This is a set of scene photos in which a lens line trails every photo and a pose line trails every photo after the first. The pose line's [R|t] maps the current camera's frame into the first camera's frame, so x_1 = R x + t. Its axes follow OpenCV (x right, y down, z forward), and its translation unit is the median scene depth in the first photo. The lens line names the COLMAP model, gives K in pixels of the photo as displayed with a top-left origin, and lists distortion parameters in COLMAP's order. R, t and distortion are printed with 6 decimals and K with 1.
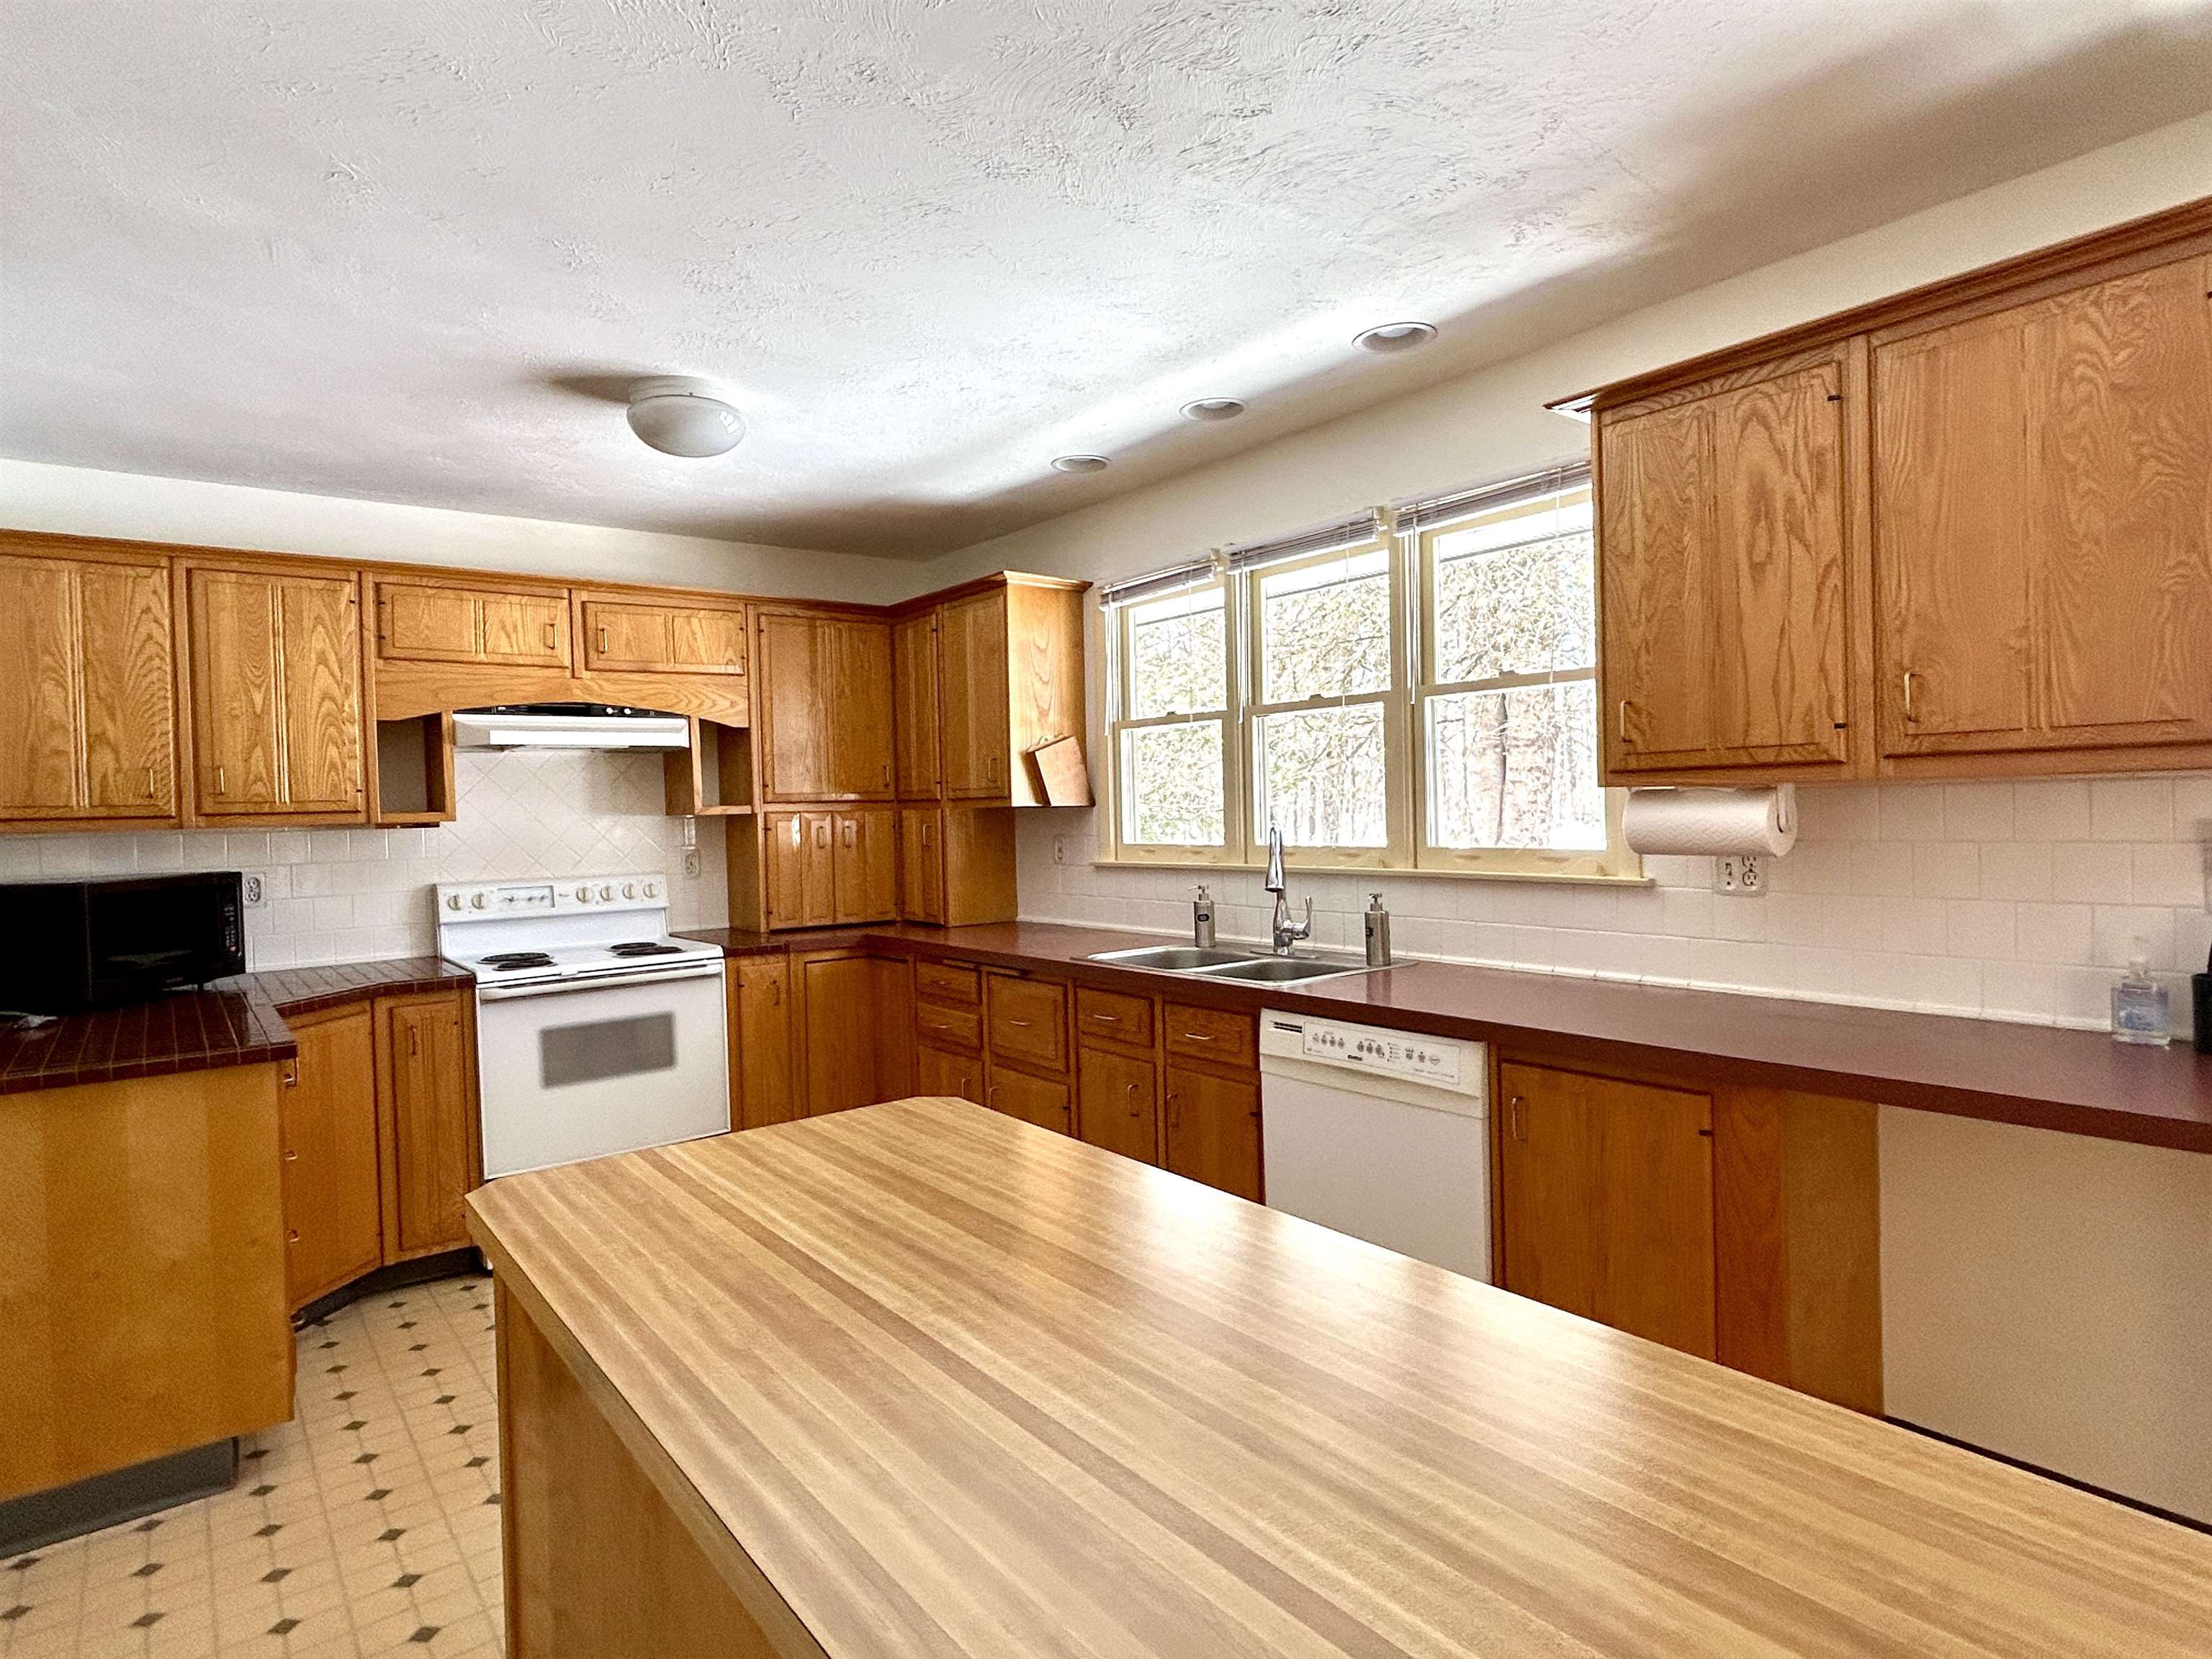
lens RADIAL K [[1208.1, 0, 1093.5], [0, 1208.1, 823.3], [0, 0, 1]] dist [0.002120, -0.002333]
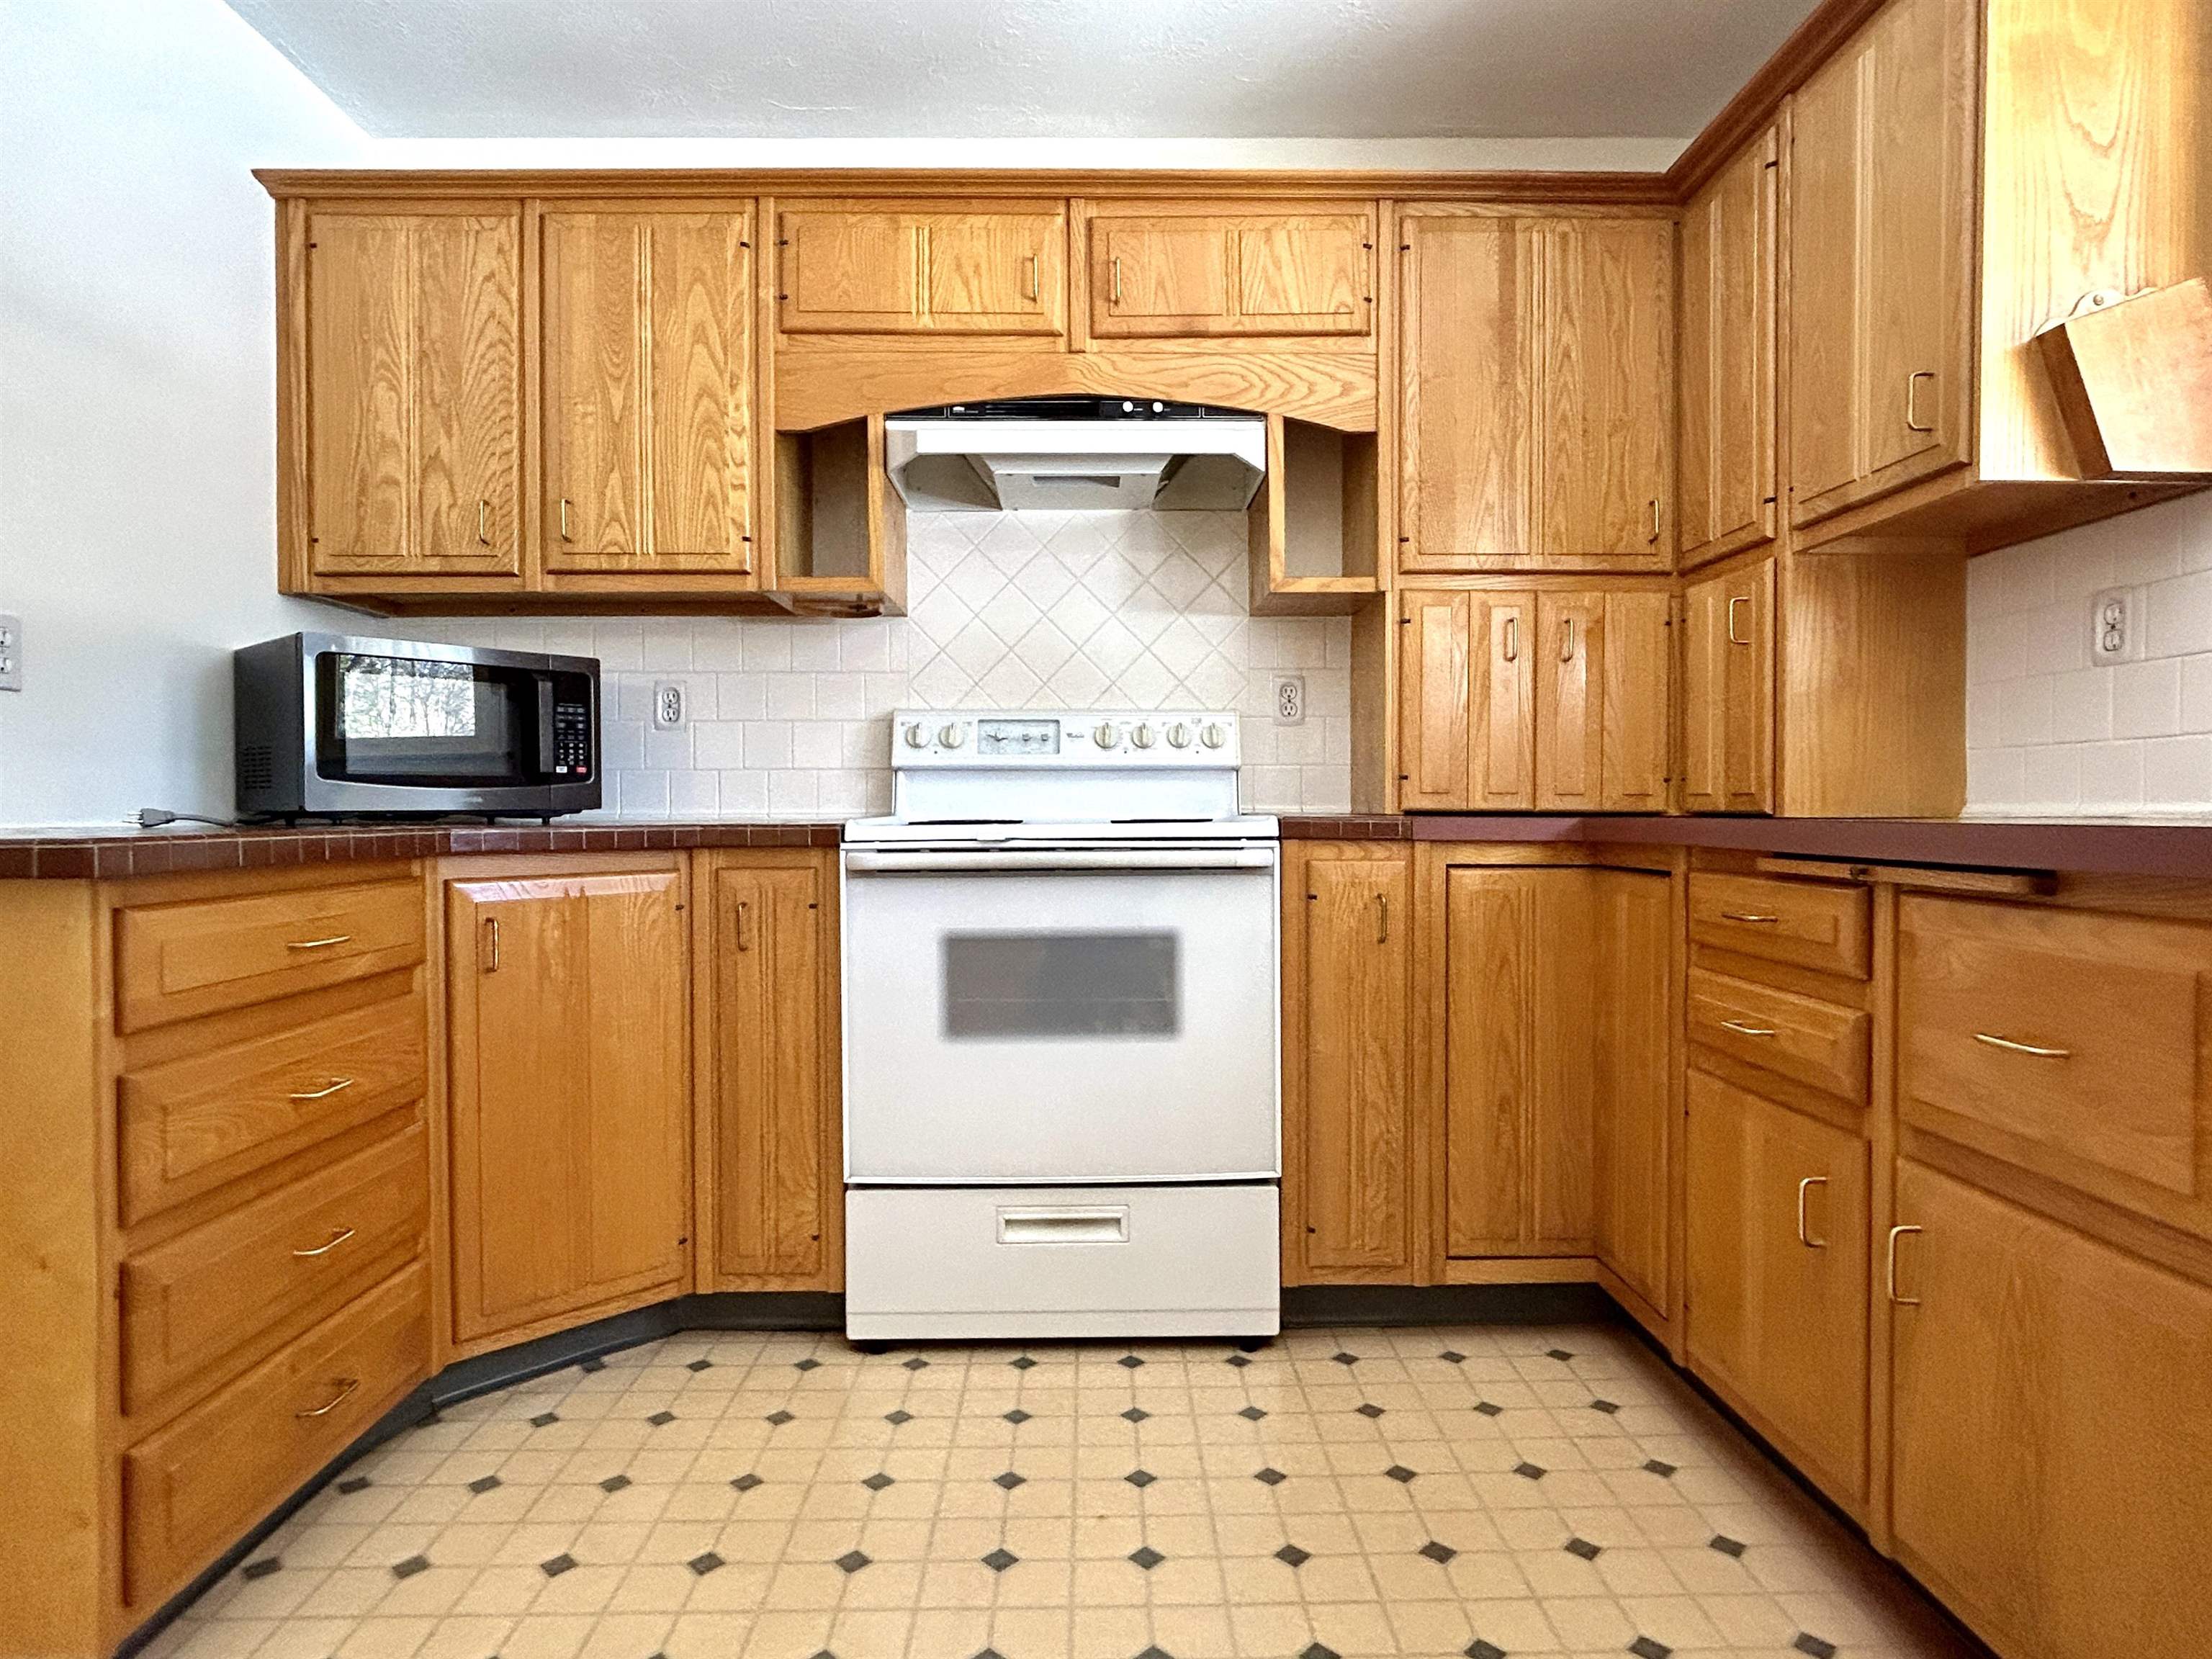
lens RADIAL K [[1208.1, 0, 1106.2], [0, 1208.1, 824.3], [0, 0, 1]] dist [0.002120, -0.002333]
pose [[0.799130, 0.034259, -0.600181, -0.057799], [-0.027751, 0.999413, 0.020097, 0.098011], [0.600517, 0.000595, 0.799612, 0.552369]]
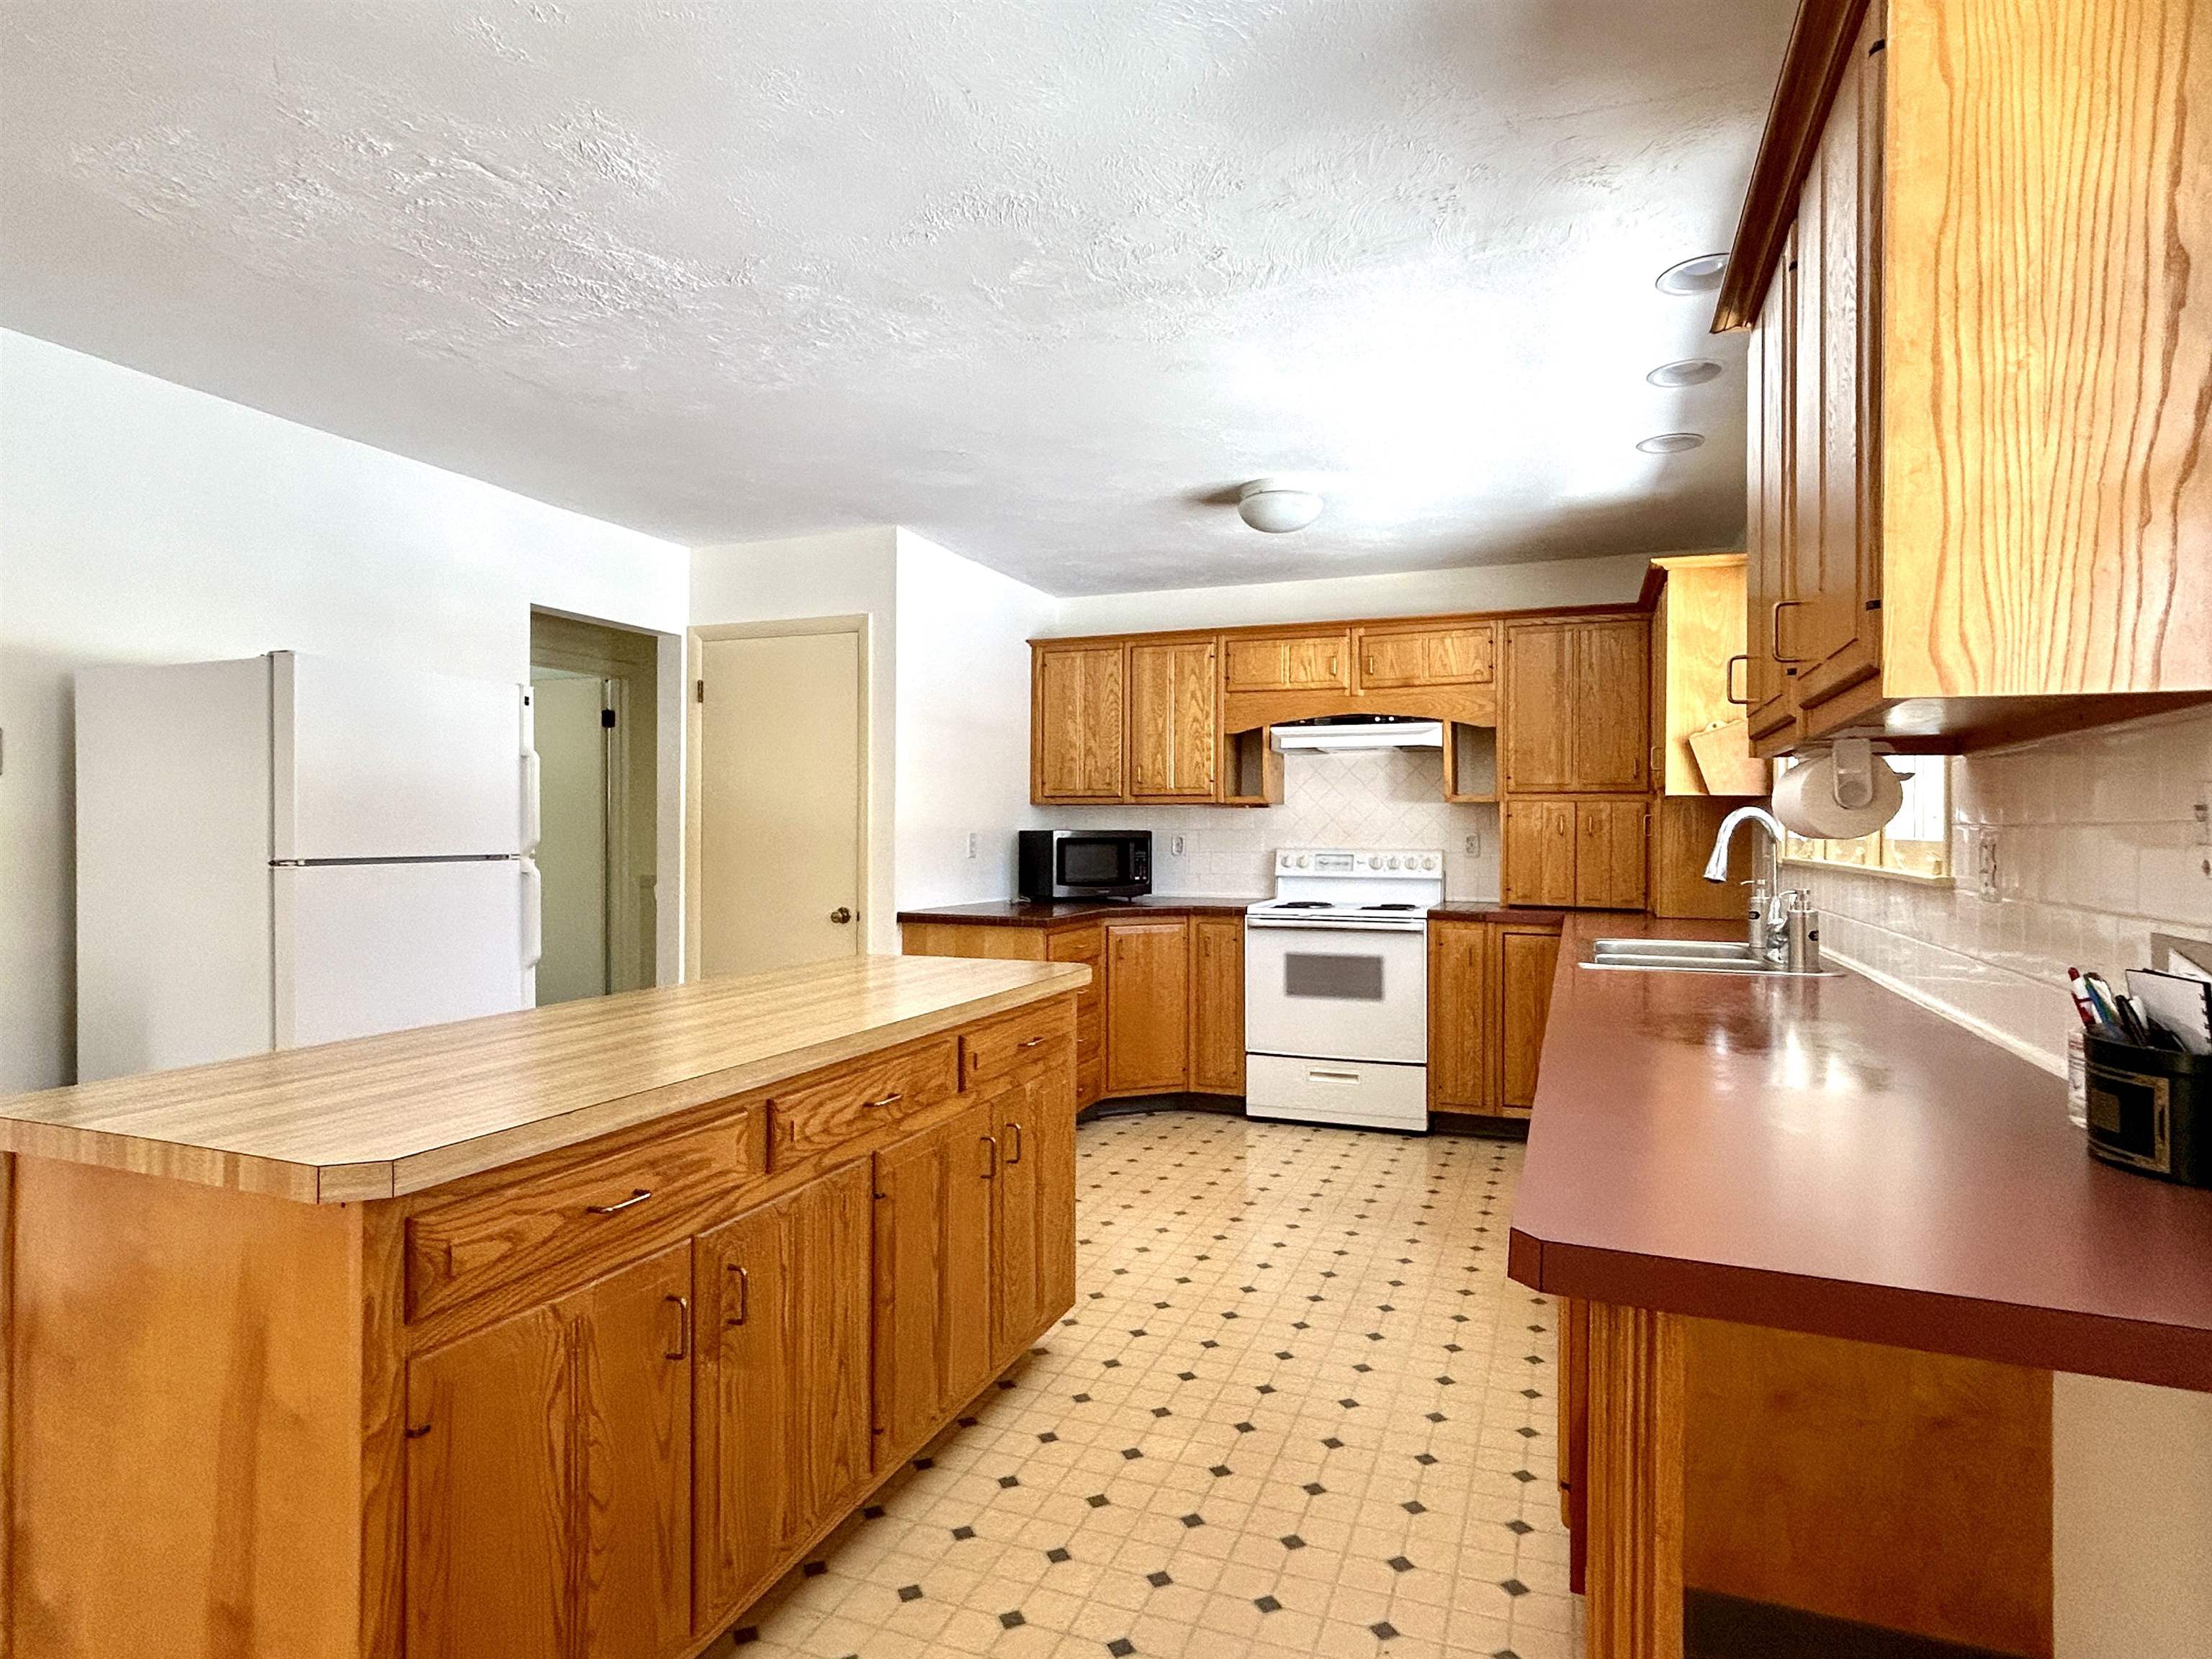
lens RADIAL K [[1208.1, 0, 1108.1], [0, 1208.1, 830.8], [0, 0, 1]] dist [0.002120, -0.002333]
pose [[0.515774, 0.029128, -0.856230, 0.569177], [-0.029802, 0.999427, 0.016048, 0.013348], [0.856206, 0.017240, 0.516346, 0.102927]]
